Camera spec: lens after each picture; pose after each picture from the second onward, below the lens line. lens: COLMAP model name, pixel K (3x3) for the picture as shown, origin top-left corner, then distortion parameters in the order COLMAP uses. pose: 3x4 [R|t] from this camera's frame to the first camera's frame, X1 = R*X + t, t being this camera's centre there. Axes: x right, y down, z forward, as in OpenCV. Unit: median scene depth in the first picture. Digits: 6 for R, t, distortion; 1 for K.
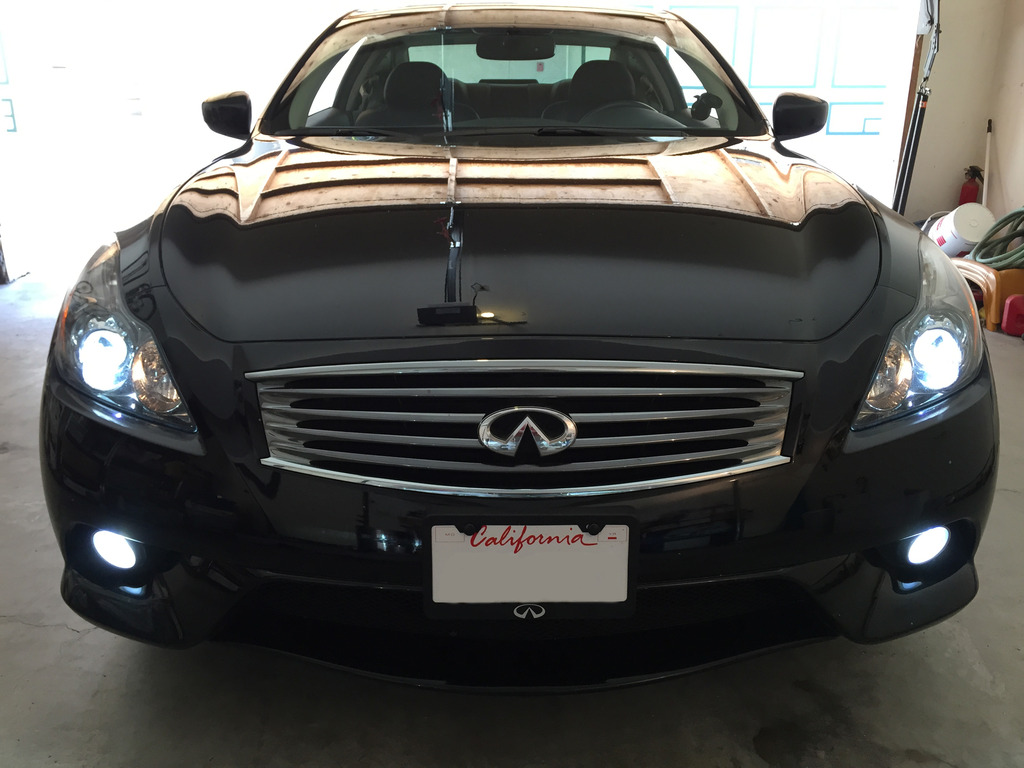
lens RADIAL K [[886.4, 0, 522.9], [0, 886.4, 388.3], [0, 0, 1]] dist [0.077373, -0.095565]
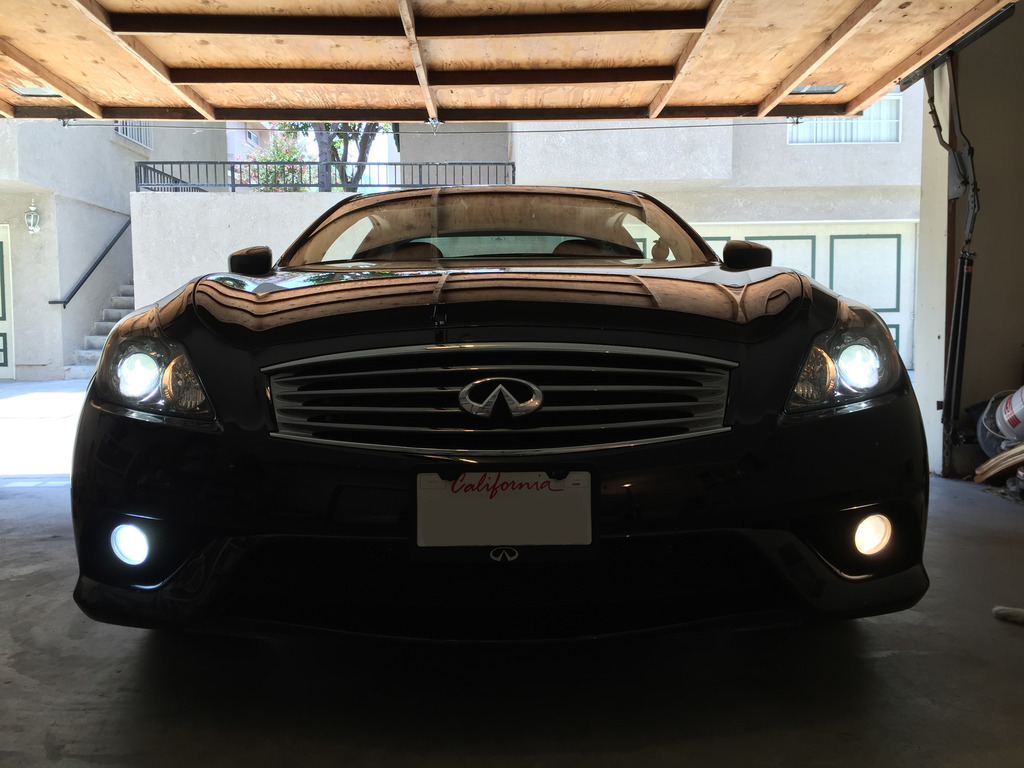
lens RADIAL K [[886.4, 0, 507.4], [0, 886.4, 392.1], [0, 0, 1]] dist [0.077373, -0.095565]
pose [[0.999779, -0.016951, -0.012438, 0.027077], [0.012987, 0.963135, -0.268706, 0.335418], [0.016534, 0.268485, 0.963142, -0.113769]]
